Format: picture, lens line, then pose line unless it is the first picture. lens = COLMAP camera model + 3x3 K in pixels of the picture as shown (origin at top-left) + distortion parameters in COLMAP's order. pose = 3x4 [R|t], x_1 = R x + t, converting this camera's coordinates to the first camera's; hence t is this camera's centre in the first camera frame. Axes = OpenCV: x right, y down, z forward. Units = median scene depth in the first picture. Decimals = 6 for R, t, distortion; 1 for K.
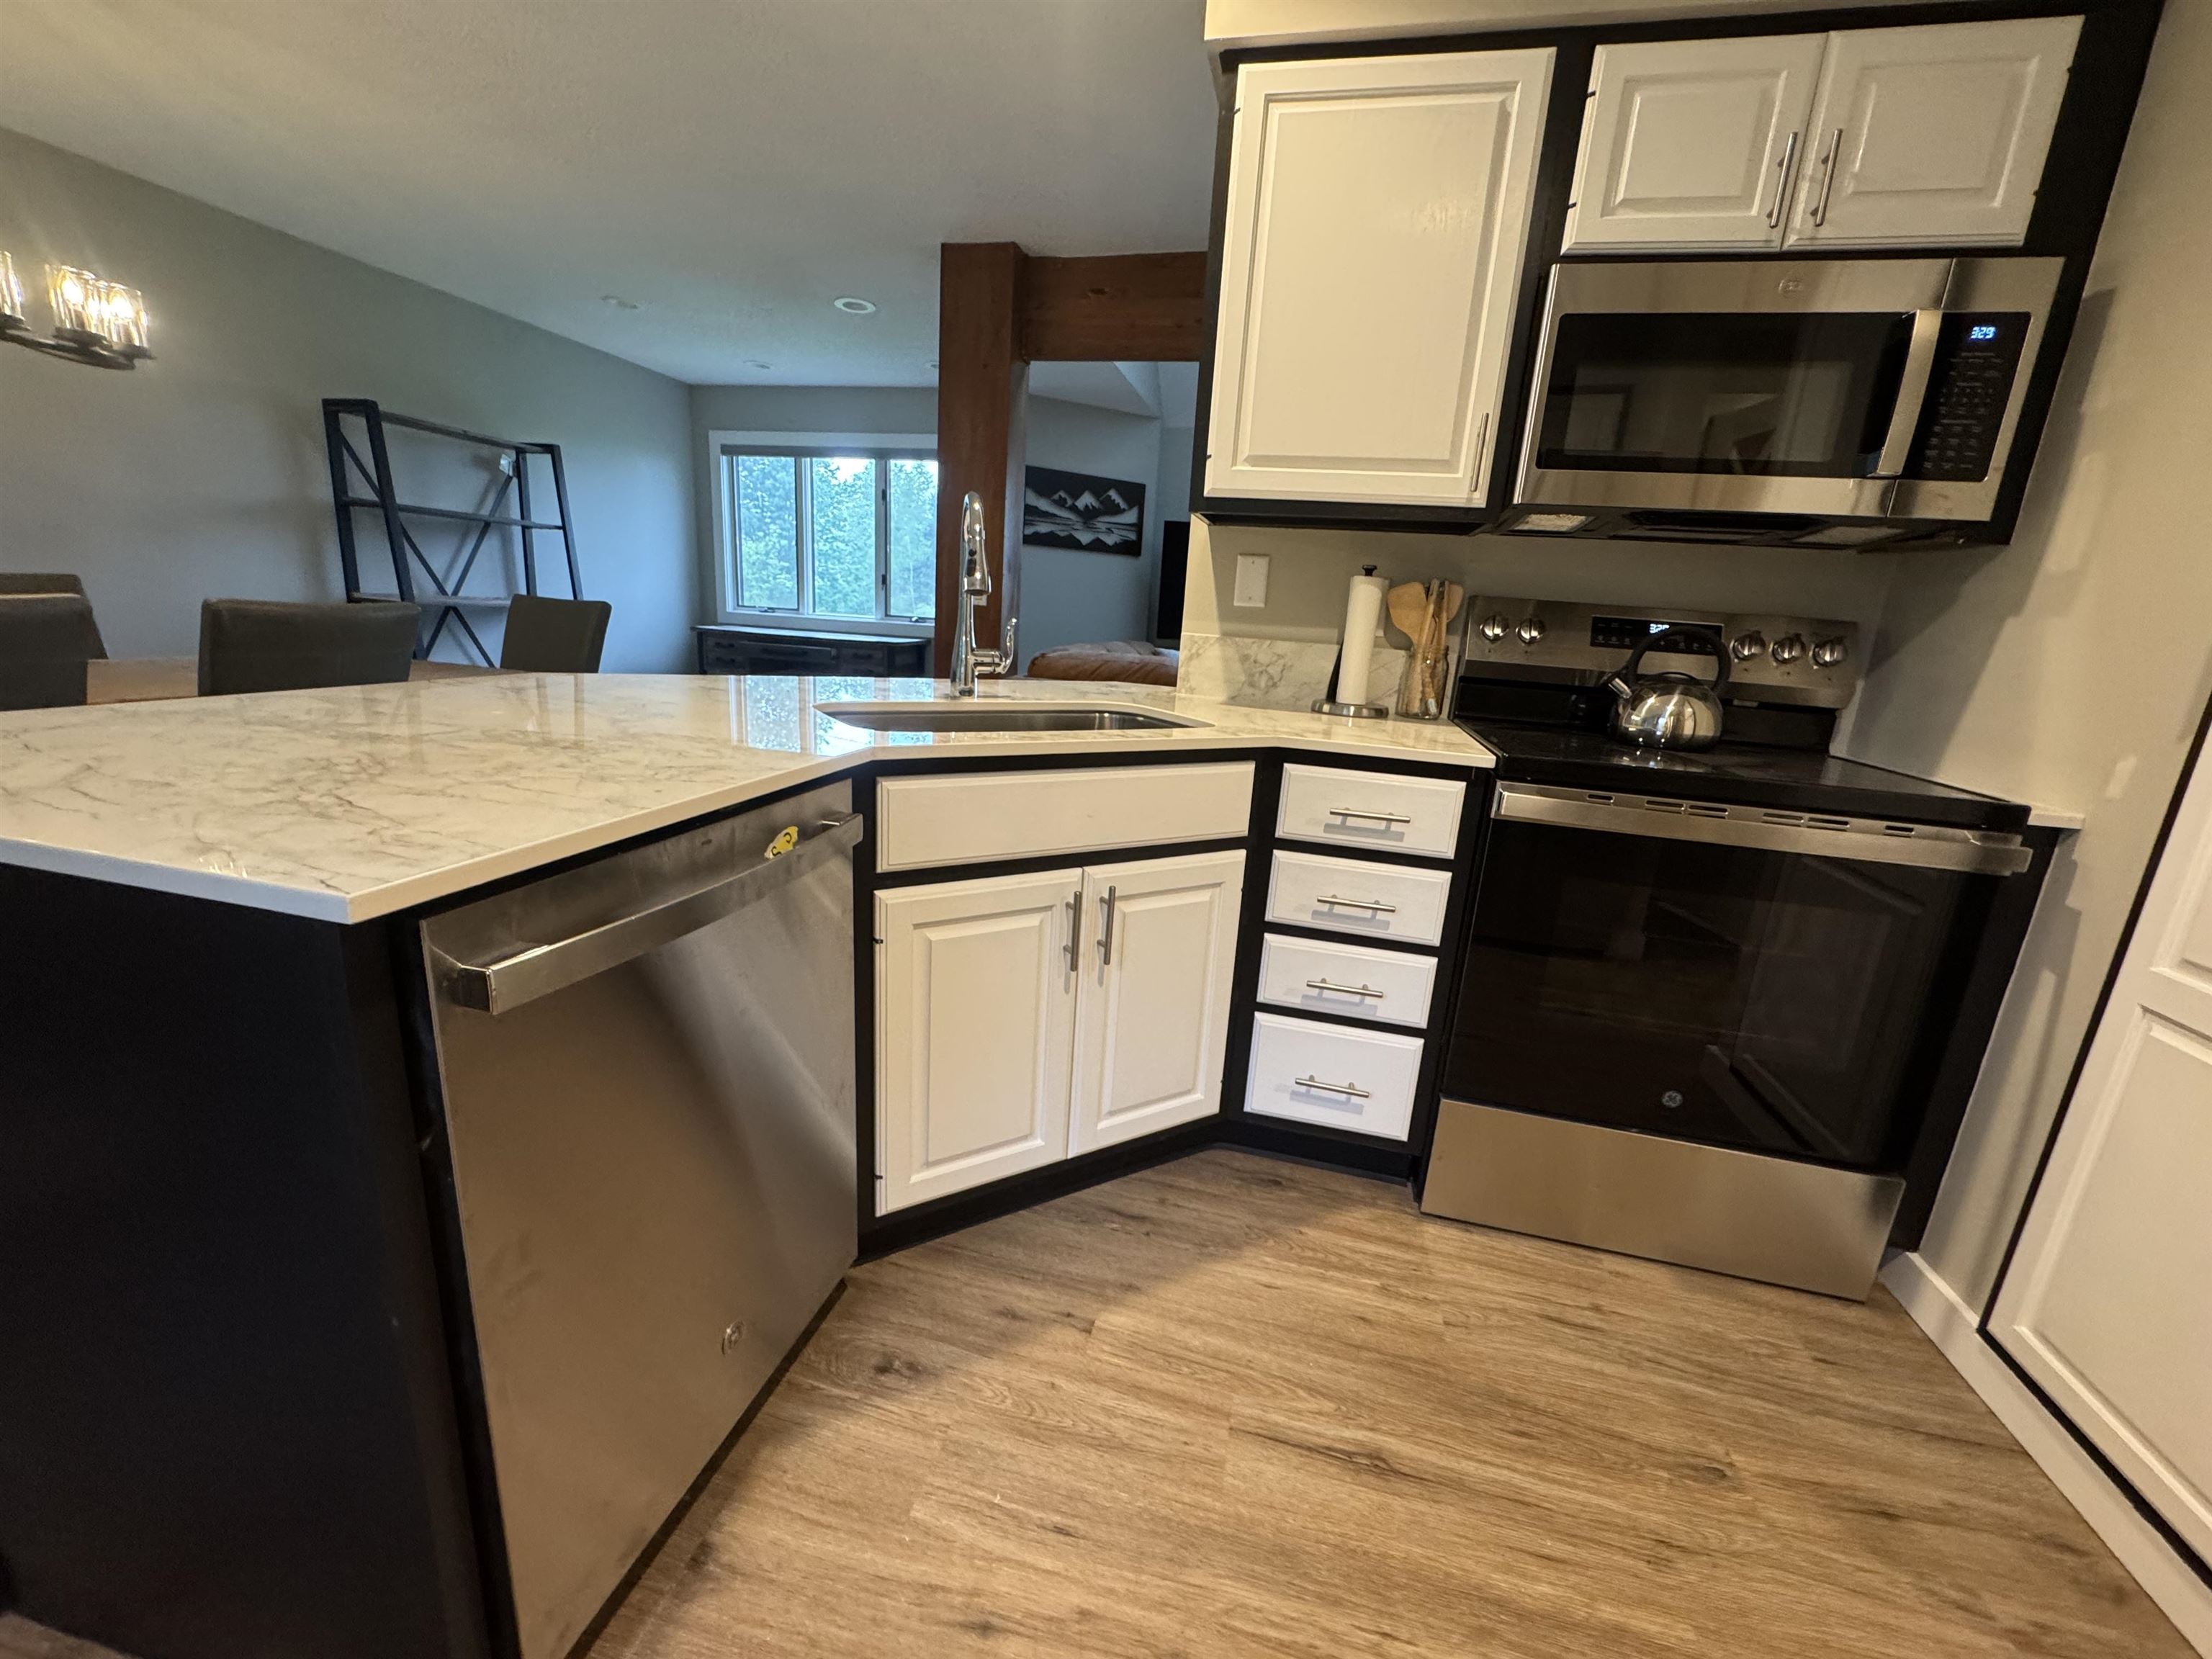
lens RADIAL K [[885.4, 0, 1106.0], [0, 885.4, 829.5], [0, 0, 1]] dist [-0.001802, -0.000429]
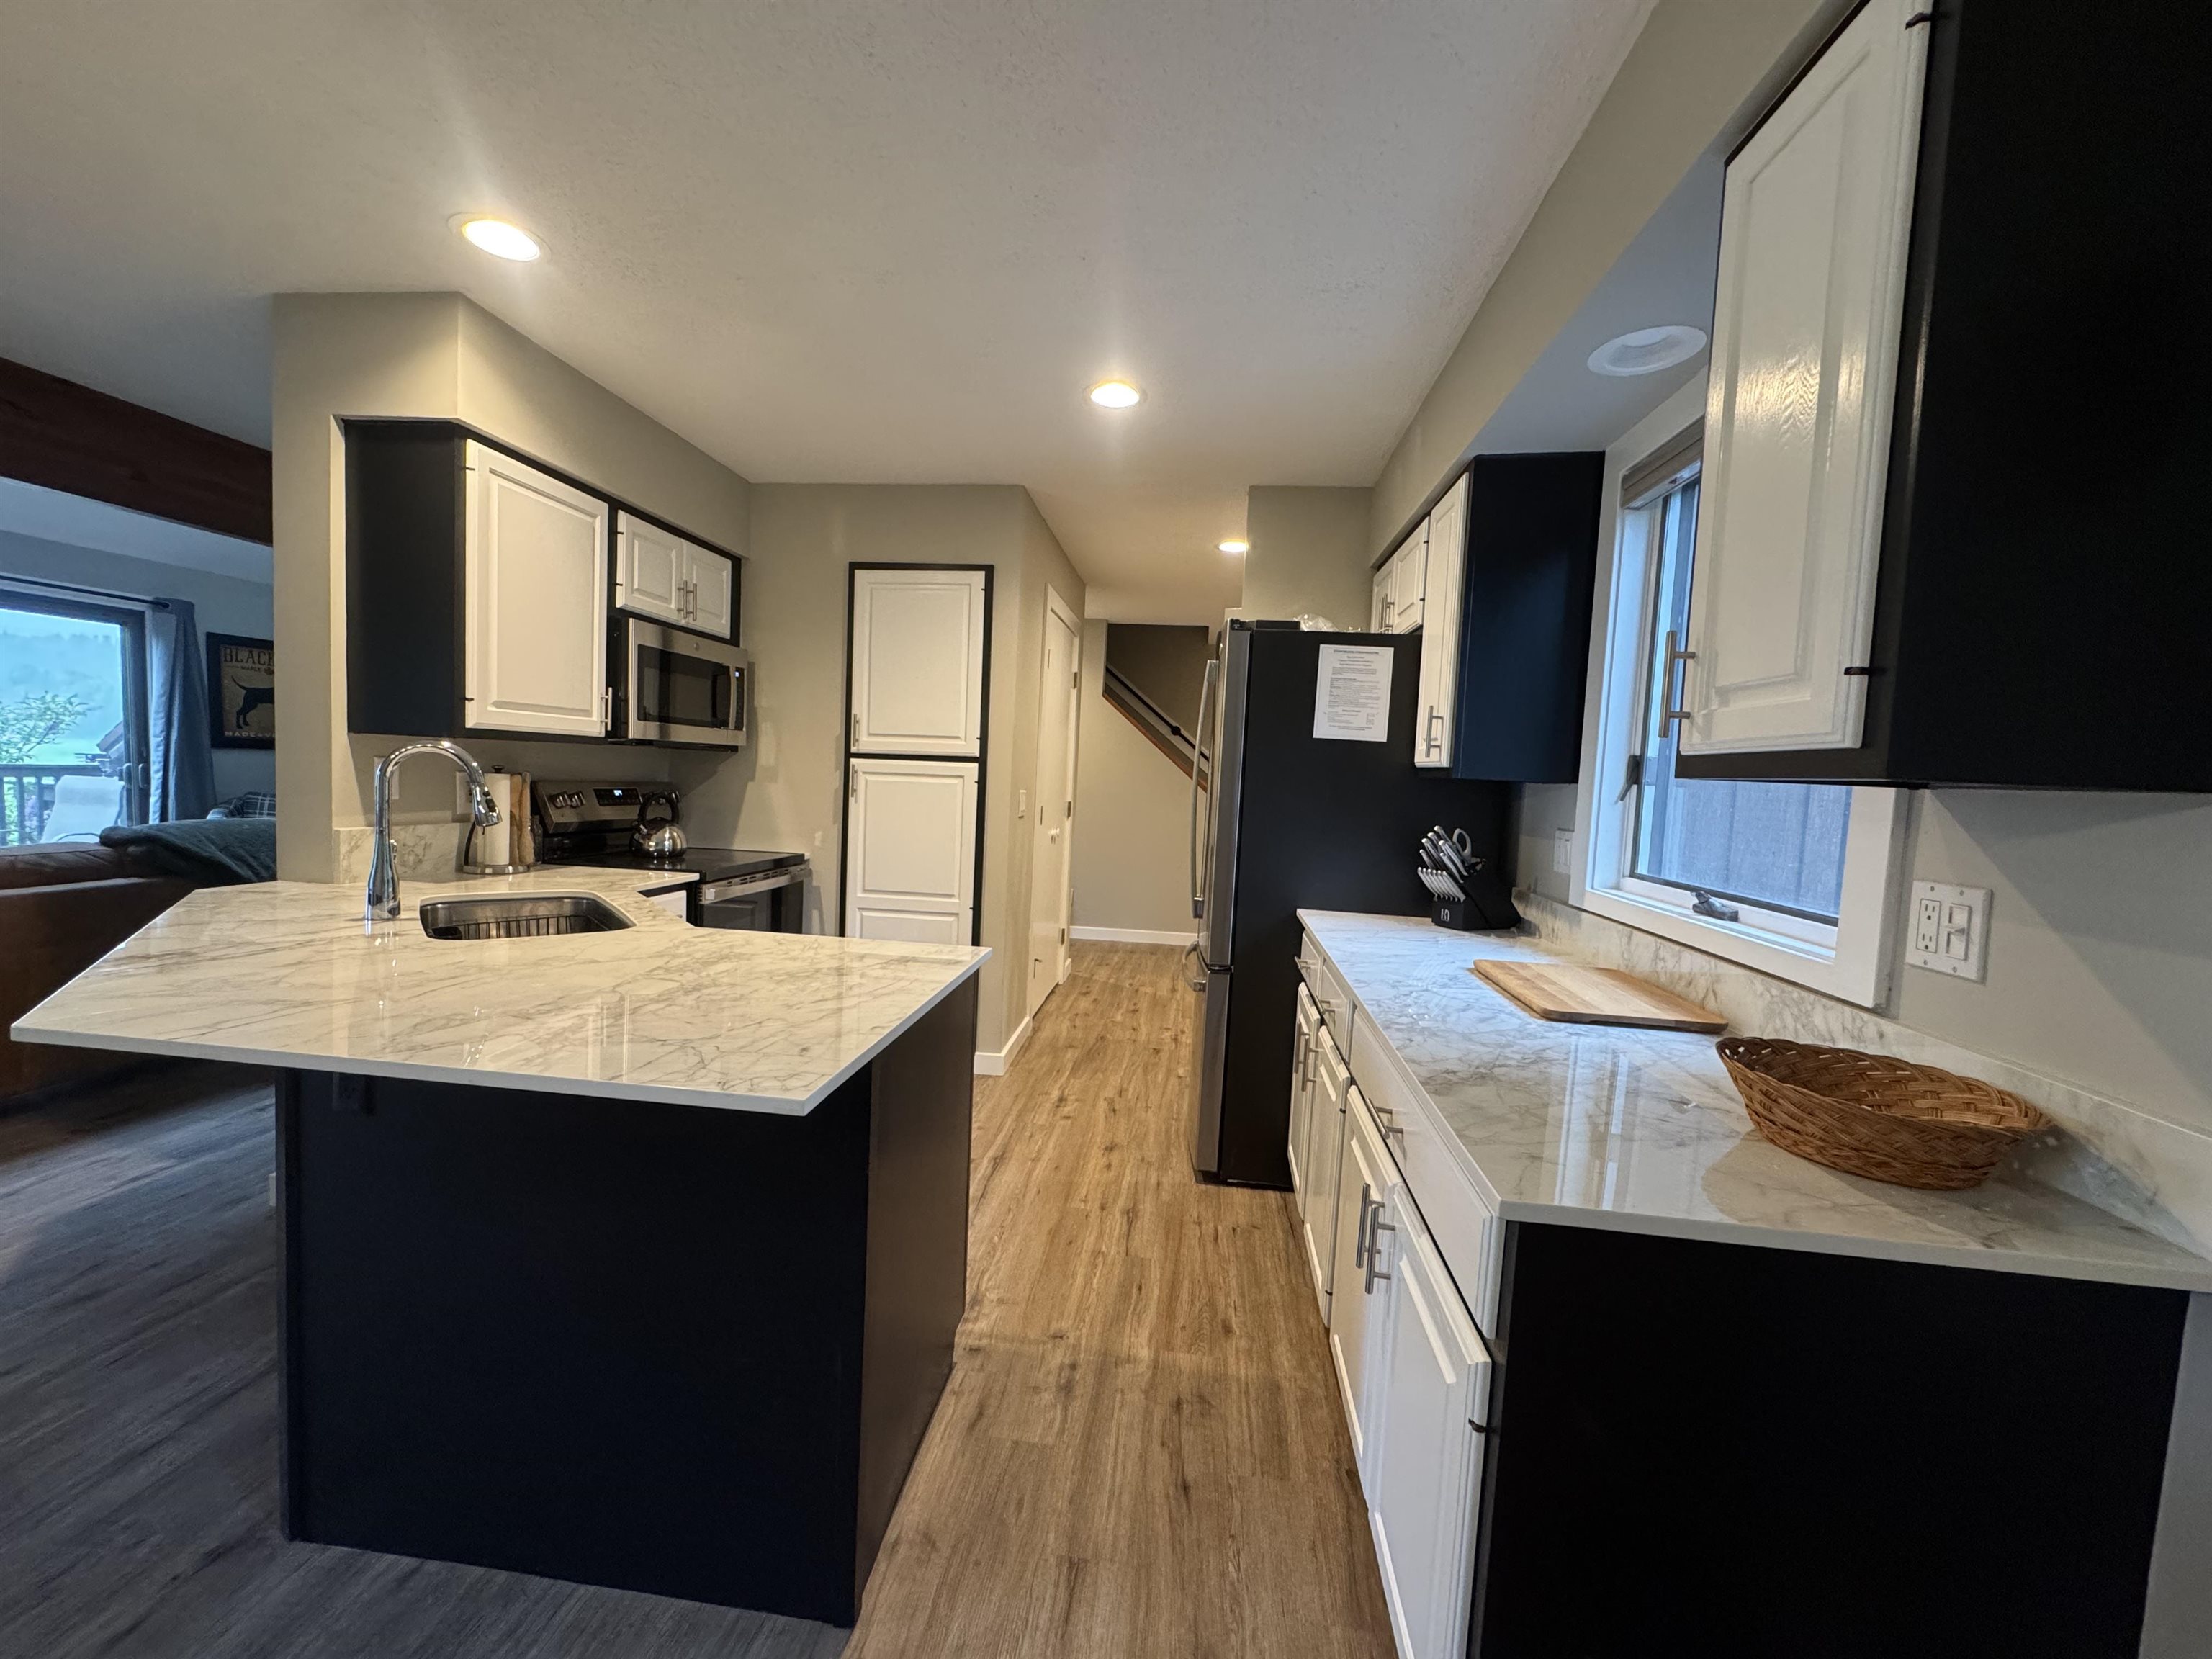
lens RADIAL K [[885.4, 0, 1106.0], [0, 885.4, 829.5], [0, 0, 1]] dist [-0.001802, -0.000429]
pose [[-0.129460, -0.132946, 0.982632, -1.642870], [0.188029, 0.969700, 0.155969, -0.325202], [-0.973594, 0.204955, -0.100540, 0.313833]]
